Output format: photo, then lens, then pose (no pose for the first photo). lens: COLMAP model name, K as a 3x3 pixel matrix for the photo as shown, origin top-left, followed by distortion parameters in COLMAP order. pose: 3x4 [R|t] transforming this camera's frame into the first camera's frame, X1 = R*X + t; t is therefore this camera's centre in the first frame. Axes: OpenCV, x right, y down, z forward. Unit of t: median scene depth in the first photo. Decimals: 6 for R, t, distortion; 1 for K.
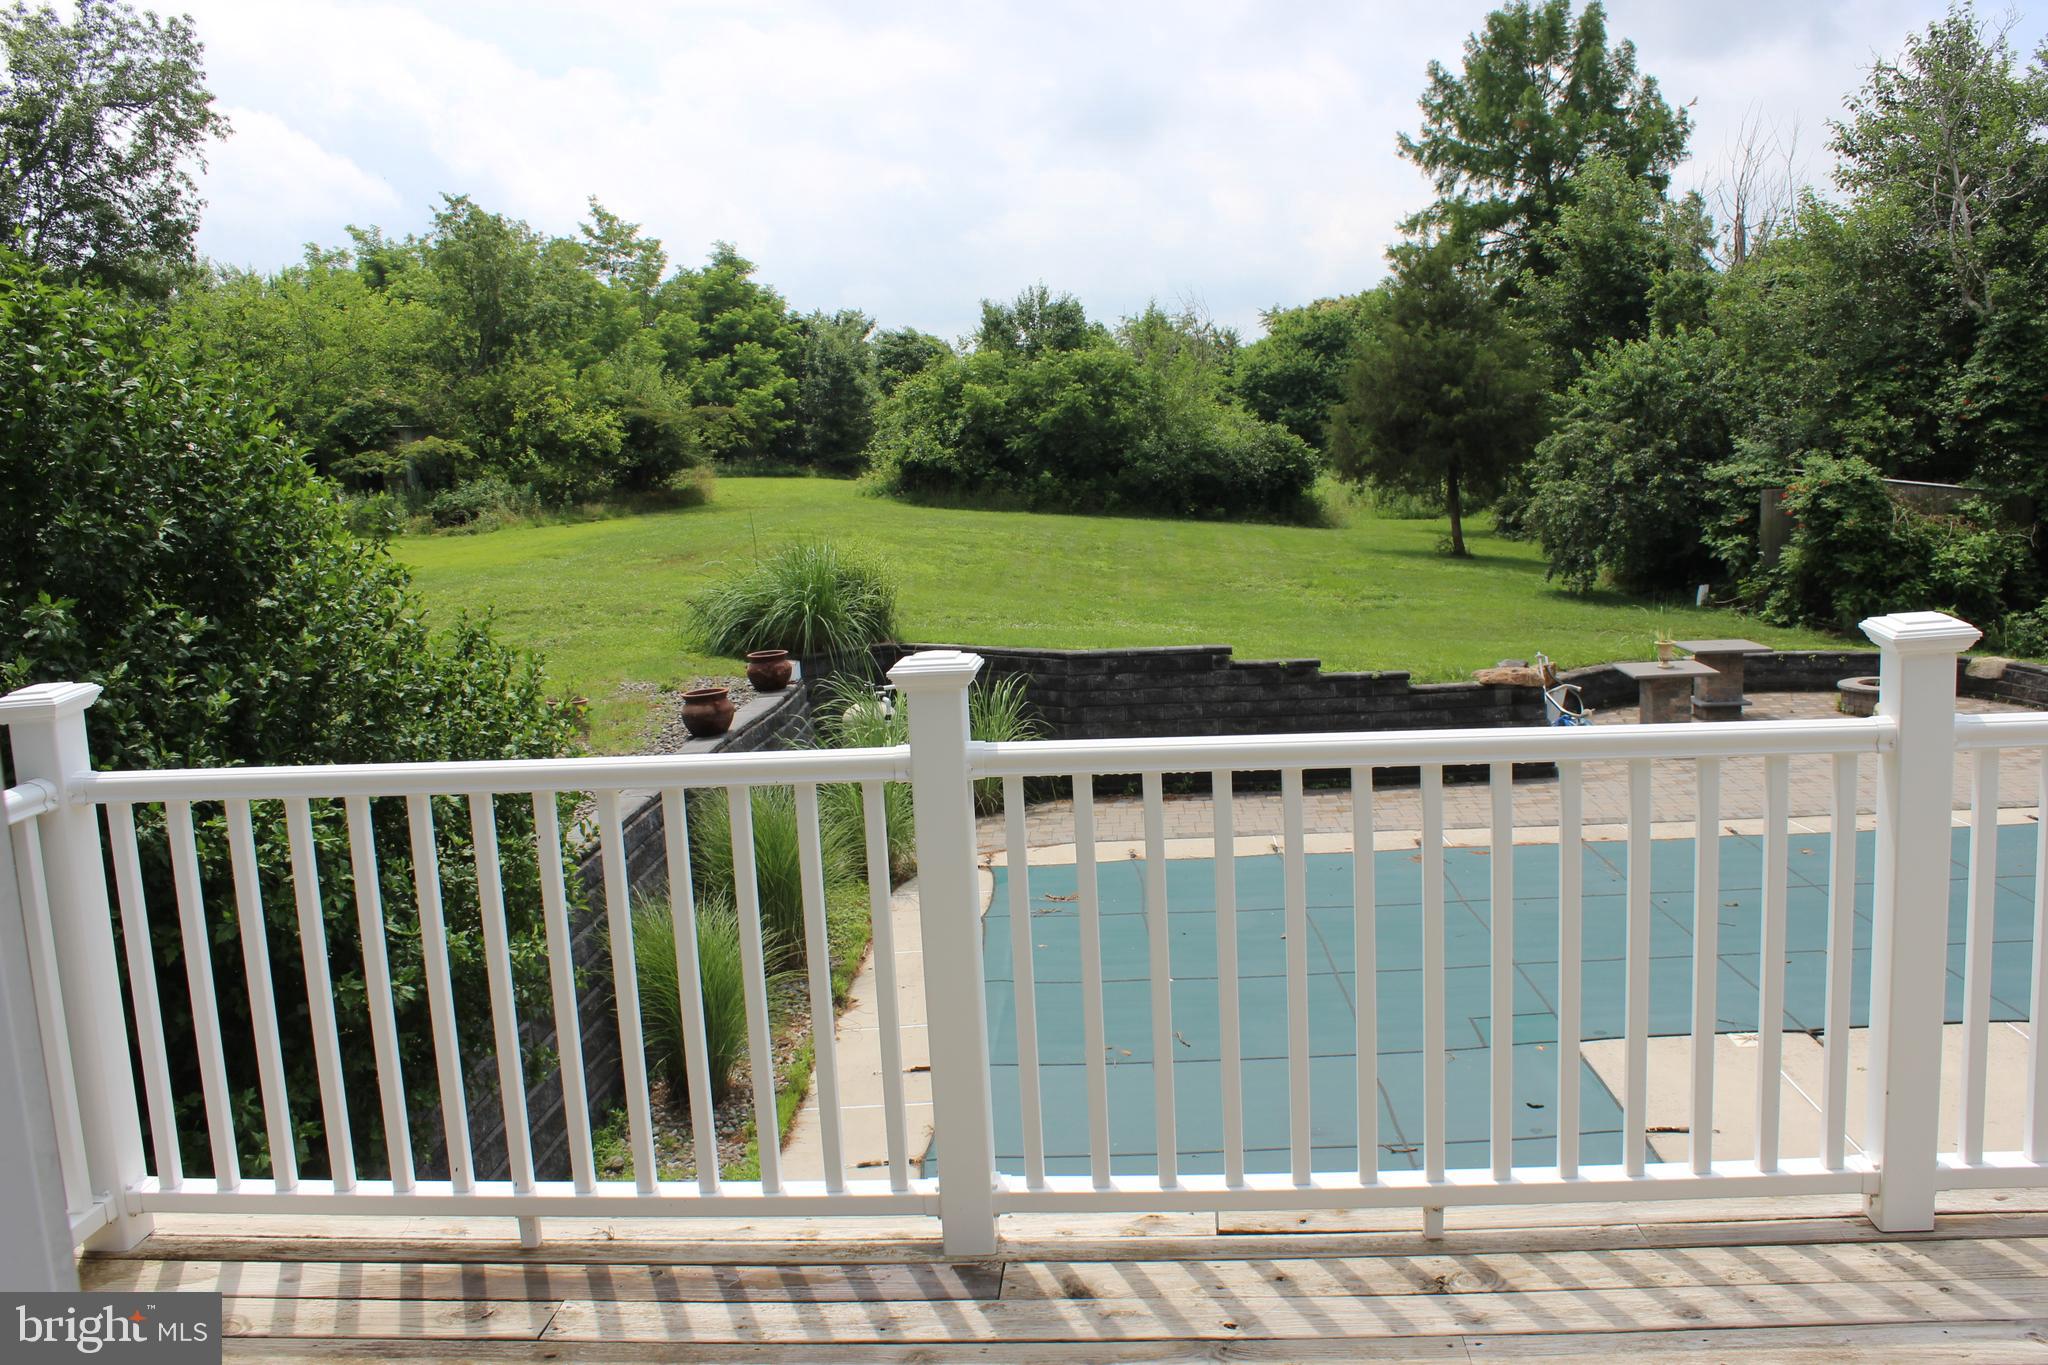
lens RADIAL K [[1715.0, 0, 1057.2], [0, 1715.0, 669.5], [0, 0, 1]] dist [-0.159900, 0.142992]
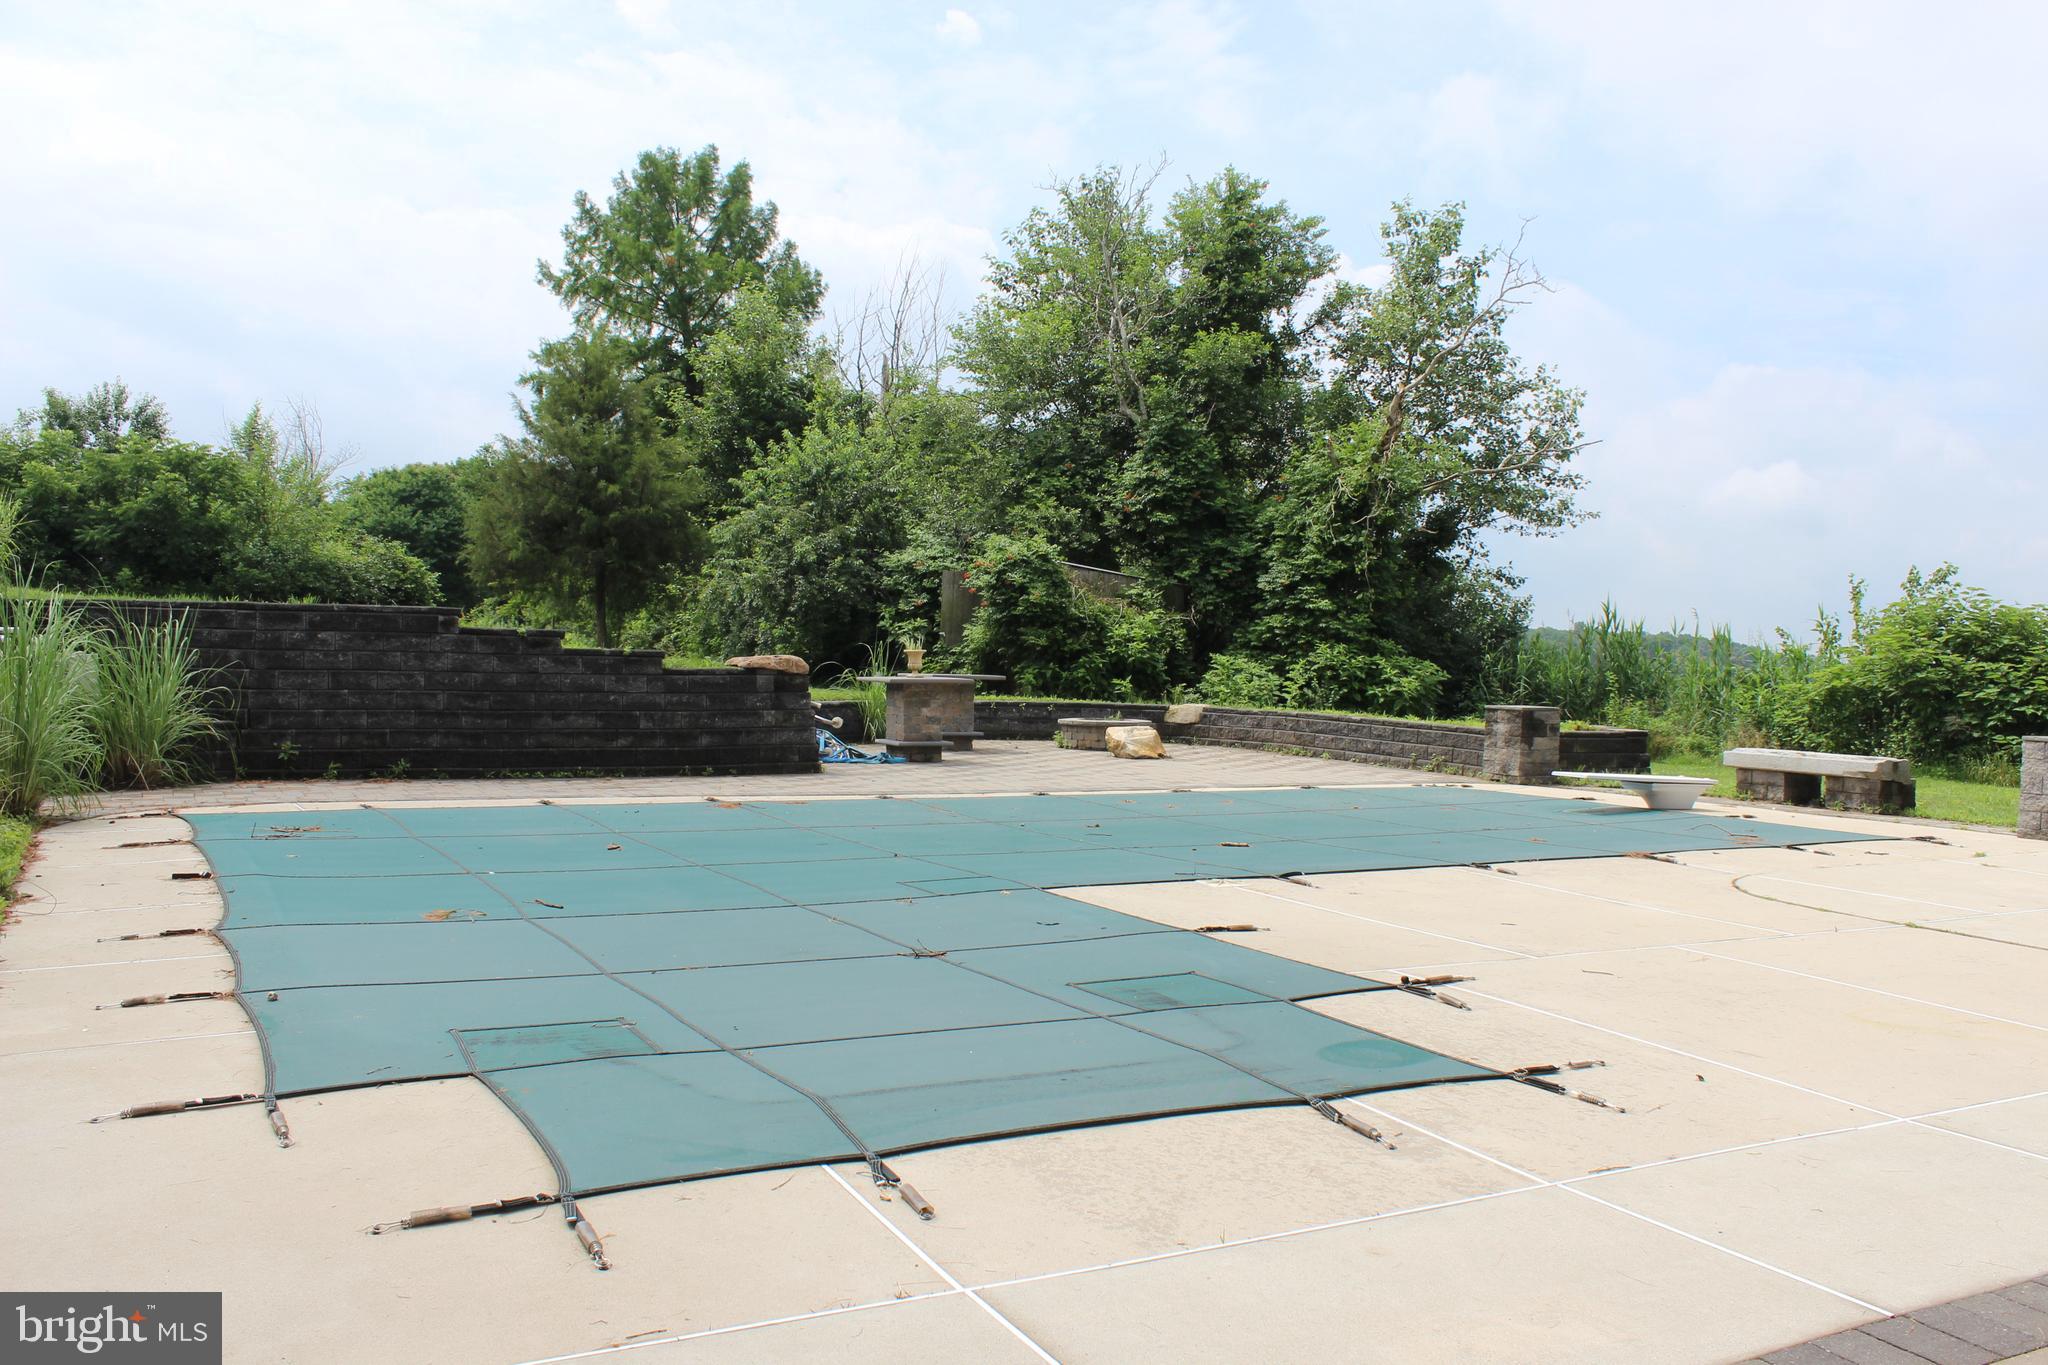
lens RADIAL K [[1715.0, 0, 1018.3], [0, 1715.0, 621.6], [0, 0, 1]] dist [-0.159900, 0.142992]
pose [[0.866994, 0.067686, 0.493700, -0.050564], [0.011361, 0.987790, -0.155377, 0.089621], [-0.498189, 0.140320, 0.855639, 0.106146]]
